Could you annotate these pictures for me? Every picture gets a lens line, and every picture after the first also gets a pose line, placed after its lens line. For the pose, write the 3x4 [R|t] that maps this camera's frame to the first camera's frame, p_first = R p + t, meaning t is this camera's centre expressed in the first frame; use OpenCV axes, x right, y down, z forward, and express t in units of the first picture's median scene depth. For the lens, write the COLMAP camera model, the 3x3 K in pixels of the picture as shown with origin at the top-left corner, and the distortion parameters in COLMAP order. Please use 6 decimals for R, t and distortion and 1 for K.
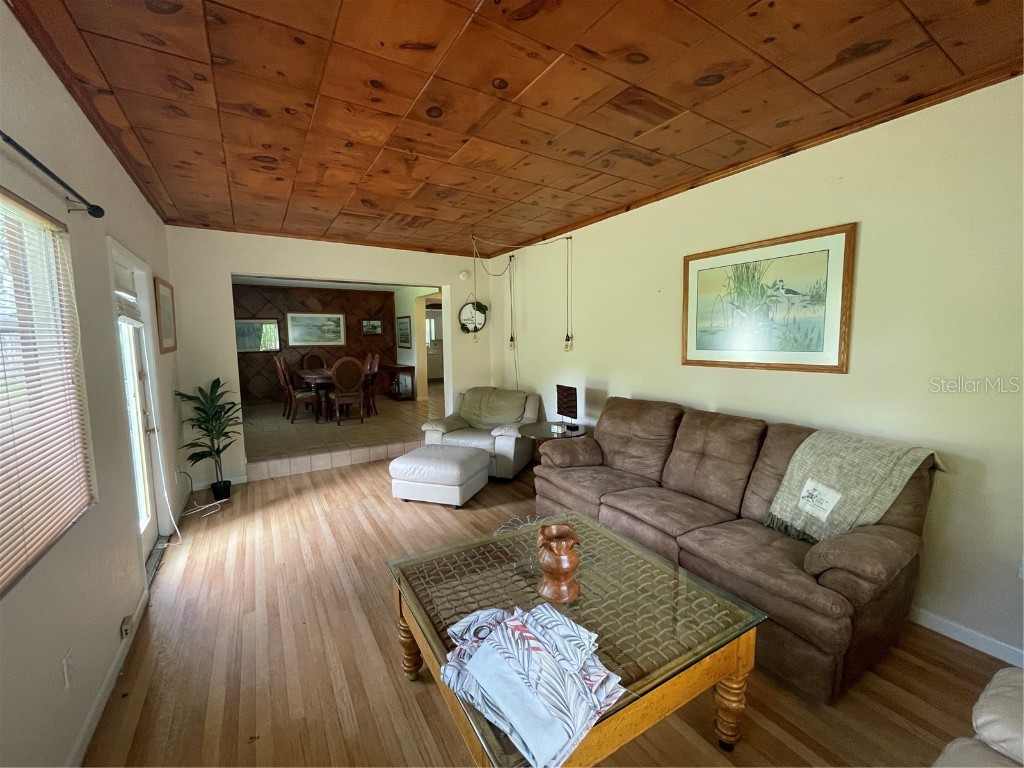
lens RADIAL K [[419.4, 0, 512.0], [0, 419.4, 384.0], [0, 0, 1]] dist [-0.002454, 0.000211]
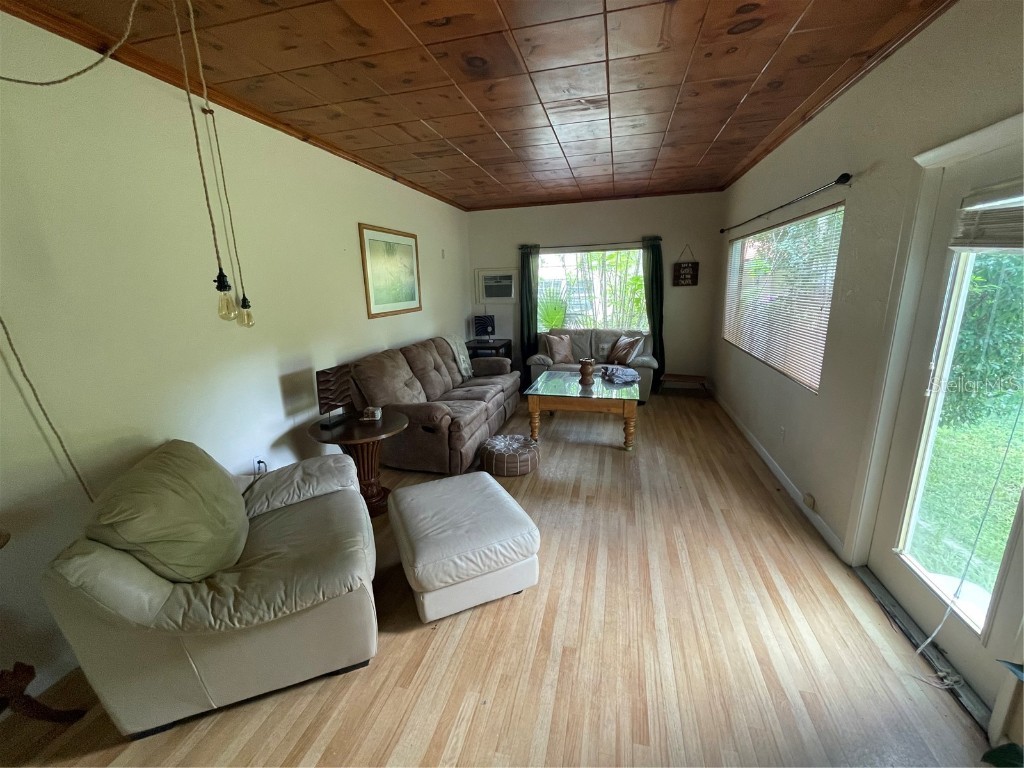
lens RADIAL K [[419.4, 0, 512.0], [0, 419.4, 384.0], [0, 0, 1]] dist [-0.002454, 0.000211]
pose [[-0.698180, -0.140655, 0.701969, -0.727506], [0.112748, 0.946673, 0.301826, -0.184189], [-0.706988, 0.289875, -0.645089, 1.546011]]
